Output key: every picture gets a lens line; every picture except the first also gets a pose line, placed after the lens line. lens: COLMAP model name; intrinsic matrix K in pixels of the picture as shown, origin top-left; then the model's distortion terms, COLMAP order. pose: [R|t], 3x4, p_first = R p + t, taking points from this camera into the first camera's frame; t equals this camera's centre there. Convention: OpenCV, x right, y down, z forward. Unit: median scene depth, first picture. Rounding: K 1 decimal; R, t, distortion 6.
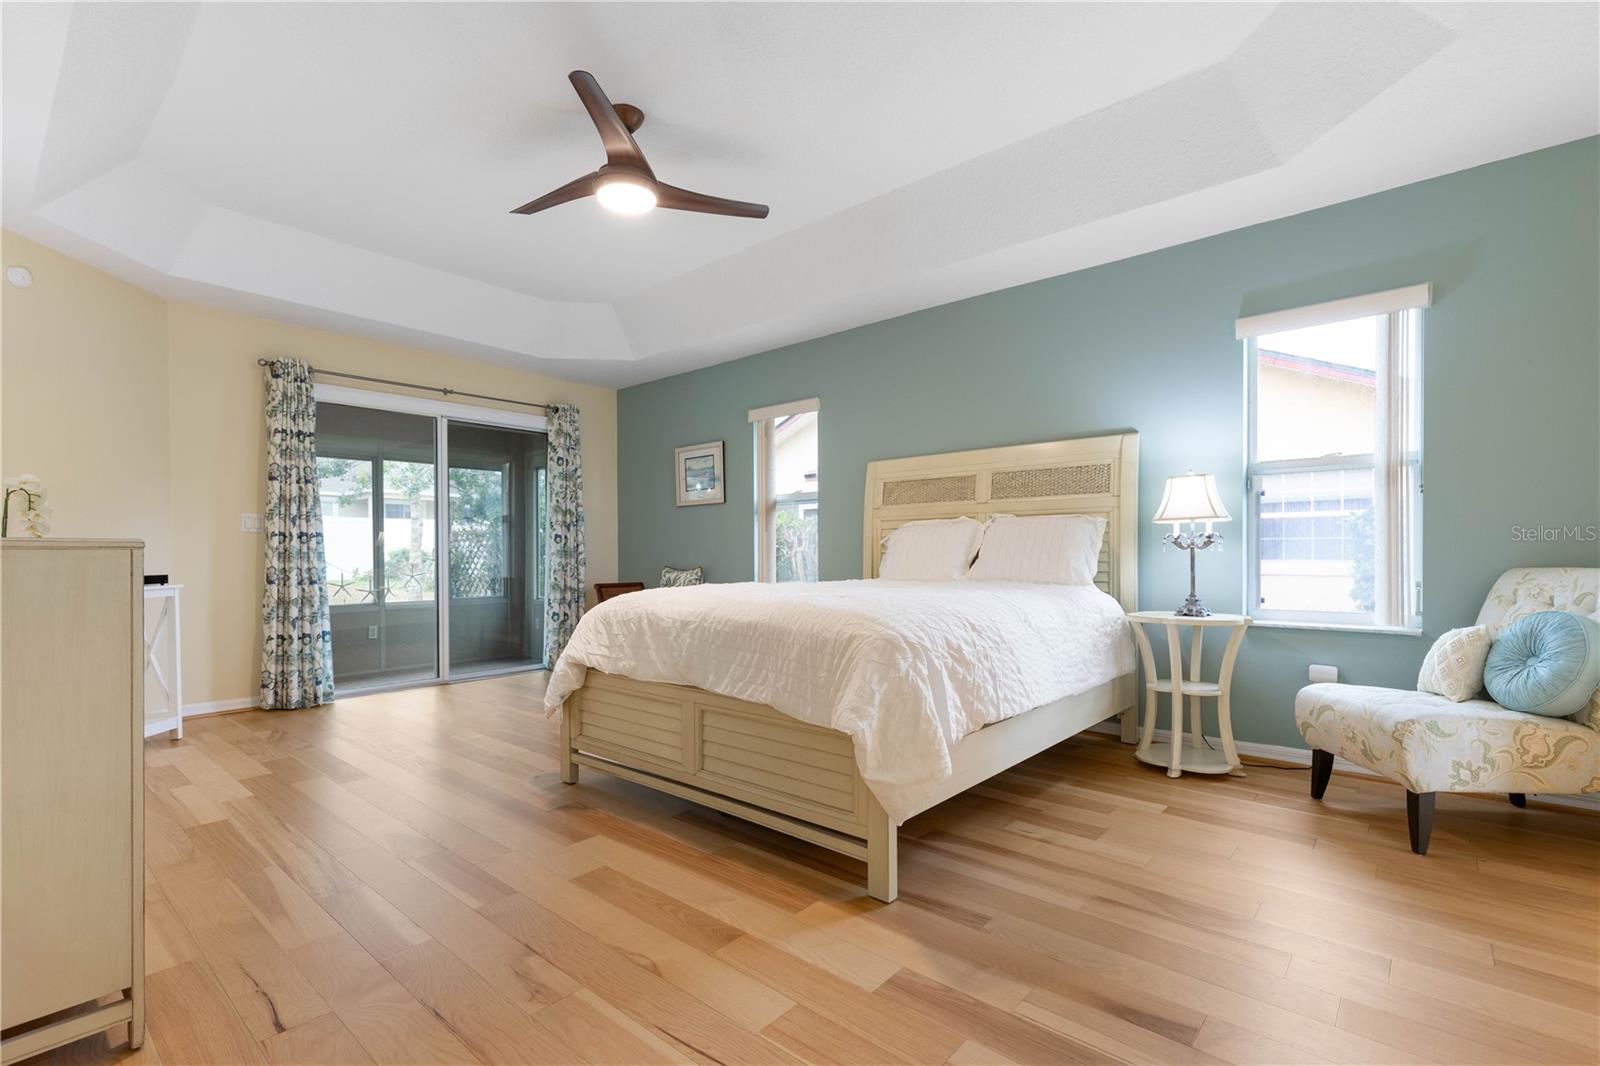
lens RADIAL K [[724.2, 0, 804.4], [0, 724.2, 546.2], [0, 0, 1]] dist [0.000888, 0.000034]
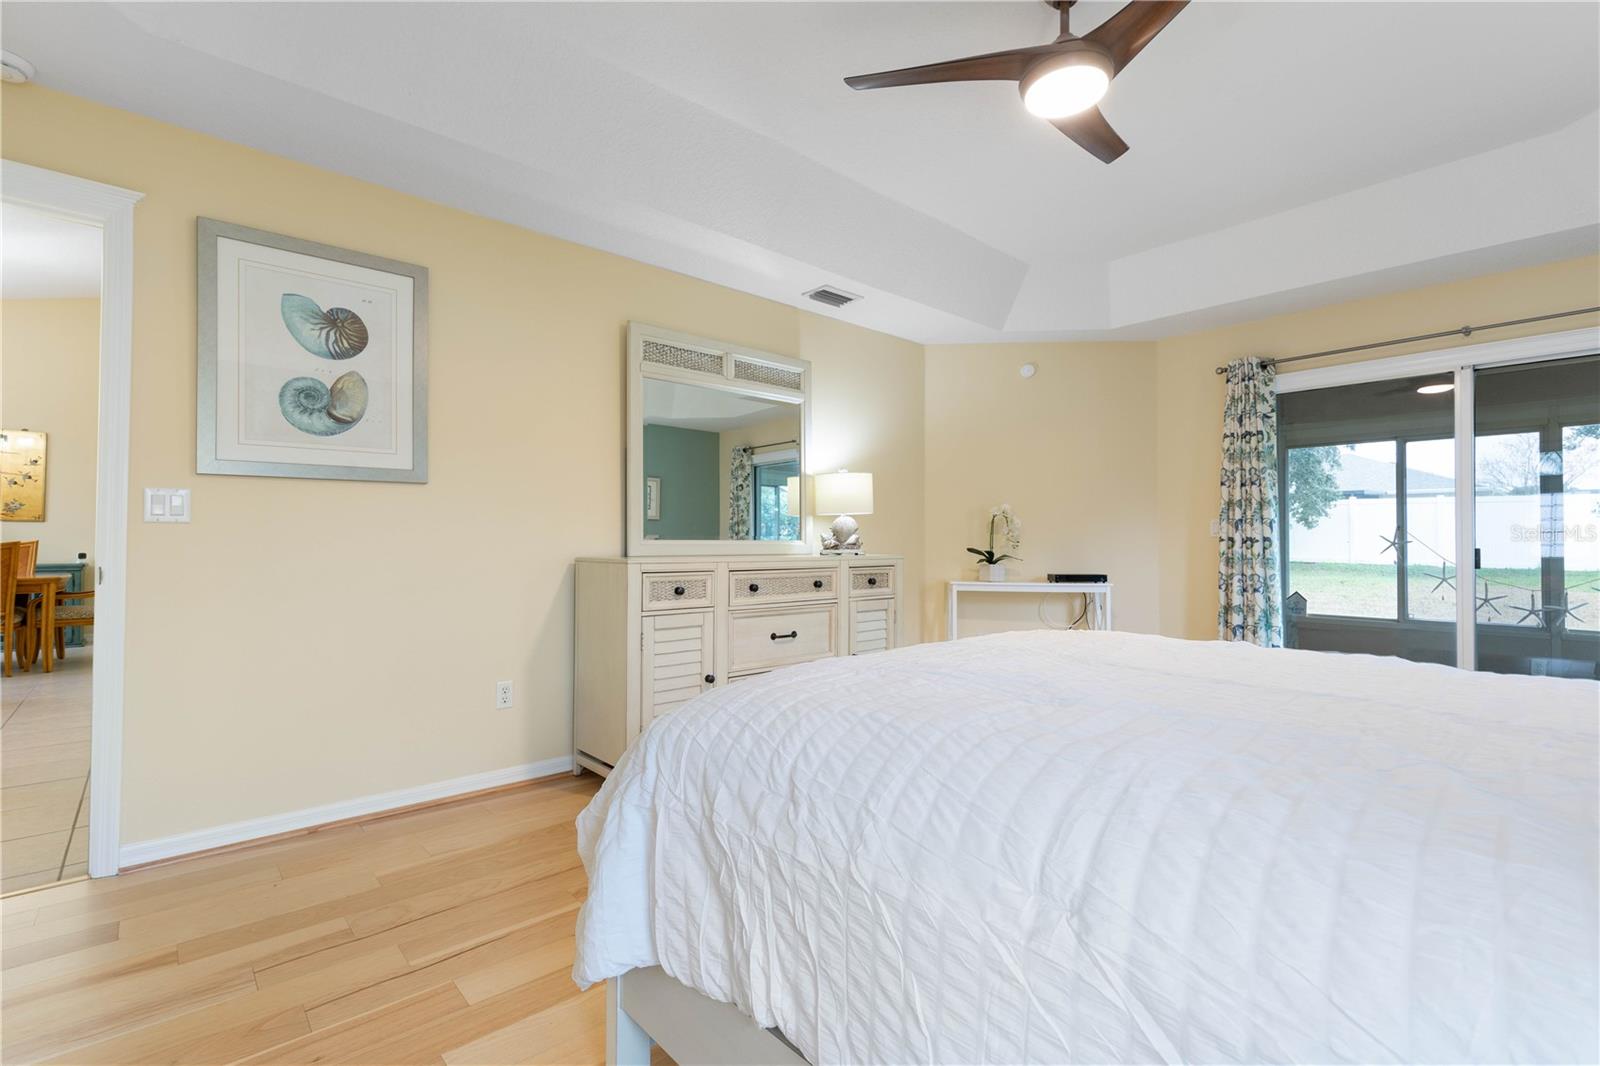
lens RADIAL K [[724.2, 0, 803.6], [0, 724.2, 532.6], [0, 0, 1]] dist [0.000888, 0.000034]
pose [[-0.121589, -0.019401, -0.992391, 0.328276], [0.004811, 0.999786, -0.020135, -0.008504], [0.992569, -0.007223, -0.121469, 0.534817]]
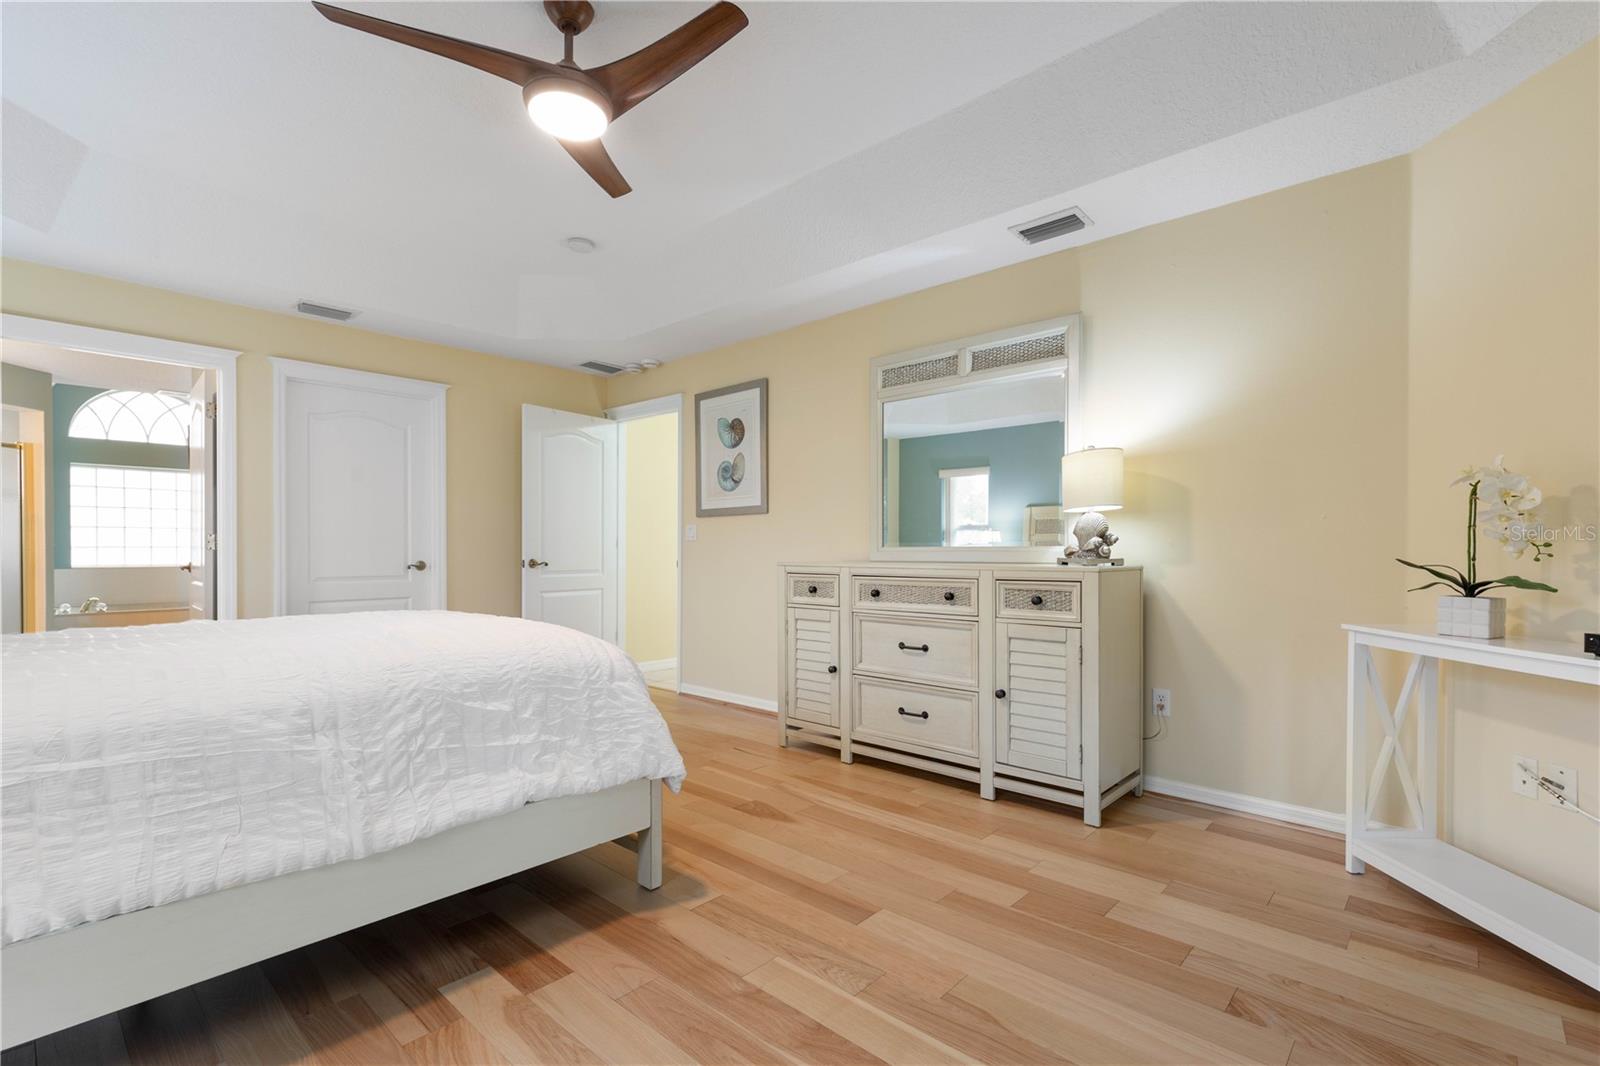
lens RADIAL K [[724.2, 0, 811.5], [0, 724.2, 557.5], [0, 0, 1]] dist [0.000888, 0.000034]
pose [[-0.999880, -0.004805, 0.014746, -0.330967], [-0.004750, 0.999982, 0.003744, -0.007237], [-0.014764, 0.003674, -0.999884, 1.139433]]
